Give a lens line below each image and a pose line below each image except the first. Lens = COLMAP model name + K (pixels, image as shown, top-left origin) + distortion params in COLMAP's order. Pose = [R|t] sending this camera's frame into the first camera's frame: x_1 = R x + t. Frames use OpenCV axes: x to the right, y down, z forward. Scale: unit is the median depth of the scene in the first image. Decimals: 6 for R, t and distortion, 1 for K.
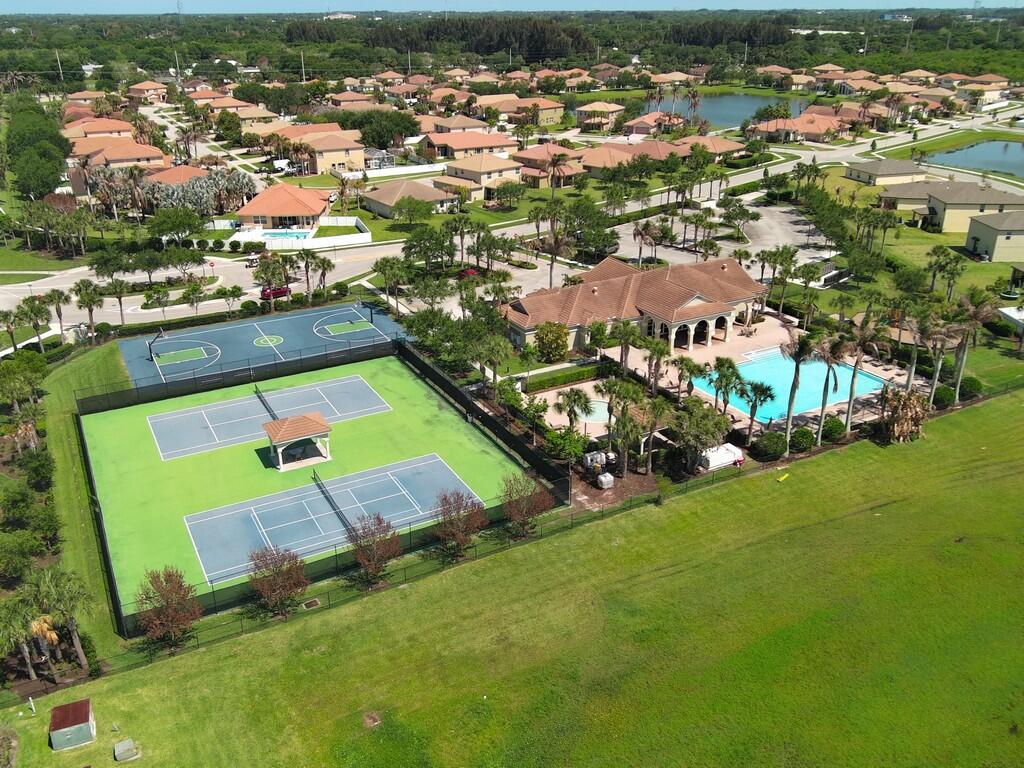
lens RADIAL K [[846.6, 0, 516.0], [0, 846.6, 383.9], [0, 0, 1]] dist [0.001375, -0.007007]
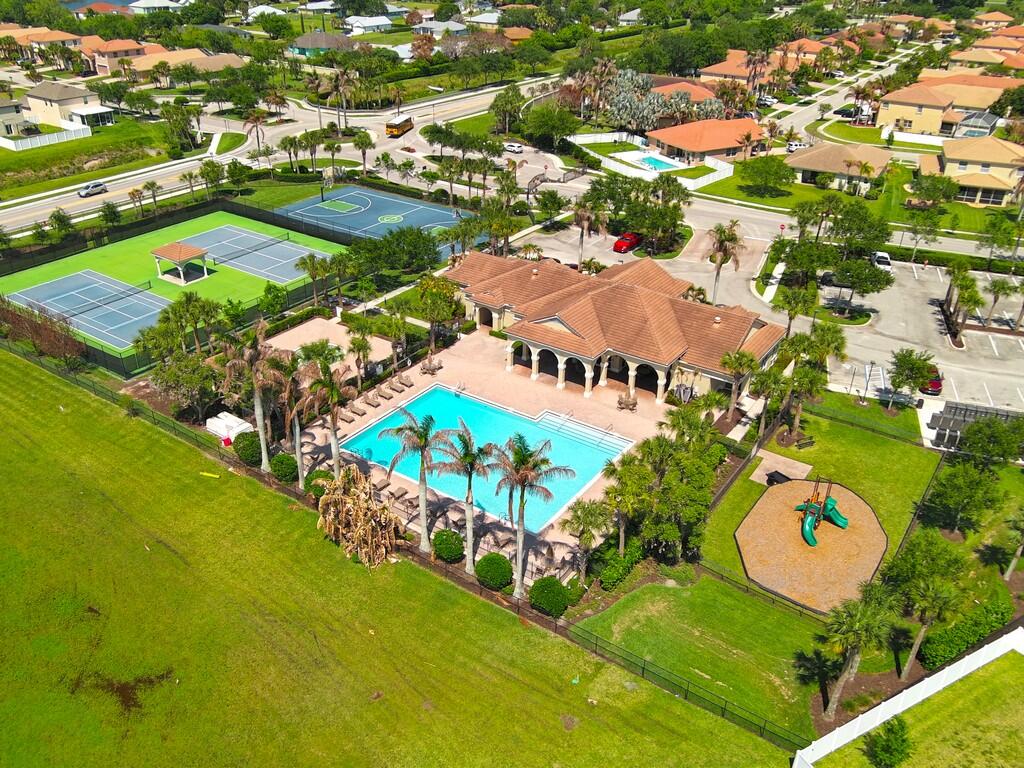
lens RADIAL K [[846.6, 0, 512.3], [0, 846.6, 383.2], [0, 0, 1]] dist [0.001375, -0.007007]
pose [[0.441697, 0.437259, -0.783396, 0.826502], [-0.377581, 0.882693, 0.279794, -0.252750], [0.813840, 0.172212, 0.554984, 0.567790]]
